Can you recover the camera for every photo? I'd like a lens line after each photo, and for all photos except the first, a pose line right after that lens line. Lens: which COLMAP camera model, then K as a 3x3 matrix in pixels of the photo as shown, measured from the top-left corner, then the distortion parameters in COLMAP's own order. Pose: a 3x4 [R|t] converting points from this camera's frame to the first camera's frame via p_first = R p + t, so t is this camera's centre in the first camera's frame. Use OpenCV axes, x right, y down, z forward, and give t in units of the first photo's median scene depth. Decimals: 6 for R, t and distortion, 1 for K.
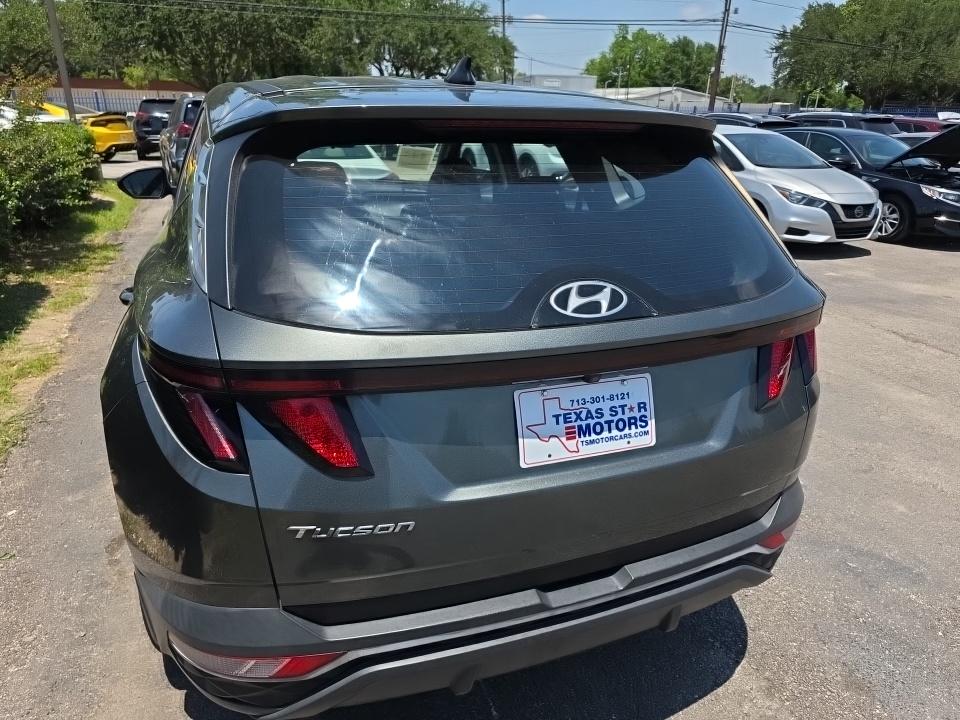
lens RADIAL K [[654.2, 0, 476.5], [0, 654.2, 369.1], [0, 0, 1]] dist [0.018942, -0.020974]
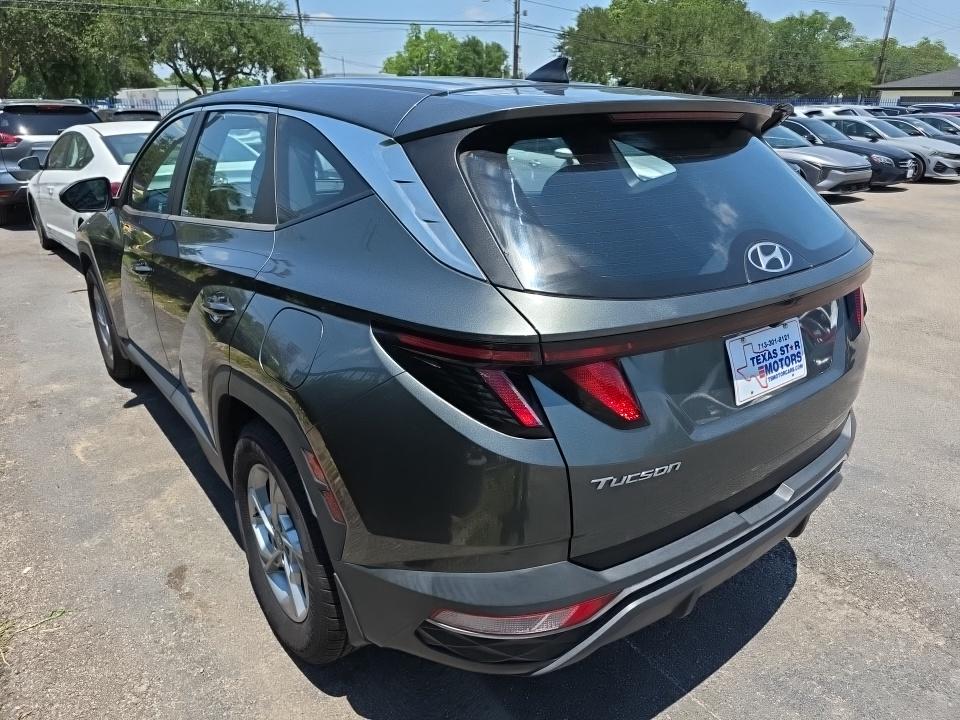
lens RADIAL K [[654.2, 0, 474.3], [0, 654.2, 352.9], [0, 0, 1]] dist [0.018942, -0.020974]
pose [[0.962723, -0.112970, 0.245769, -0.618328], [0.117488, 0.993067, -0.003753, 0.007012], [-0.243641, 0.032488, 0.969321, -0.023072]]
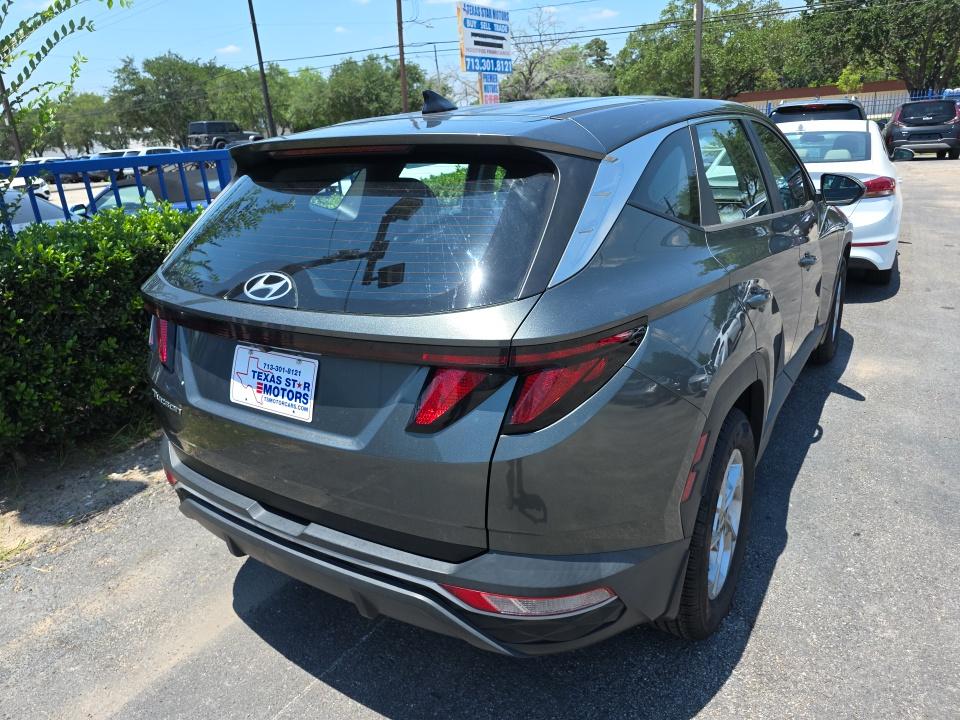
lens RADIAL K [[654.2, 0, 481.6], [0, 654.2, 357.1], [0, 0, 1]] dist [0.018942, -0.020974]
pose [[0.572092, 0.207123, -0.793606, 1.357569], [-0.225080, 0.970088, 0.090928, -0.171265], [0.788701, 0.126606, 0.601599, 0.536557]]
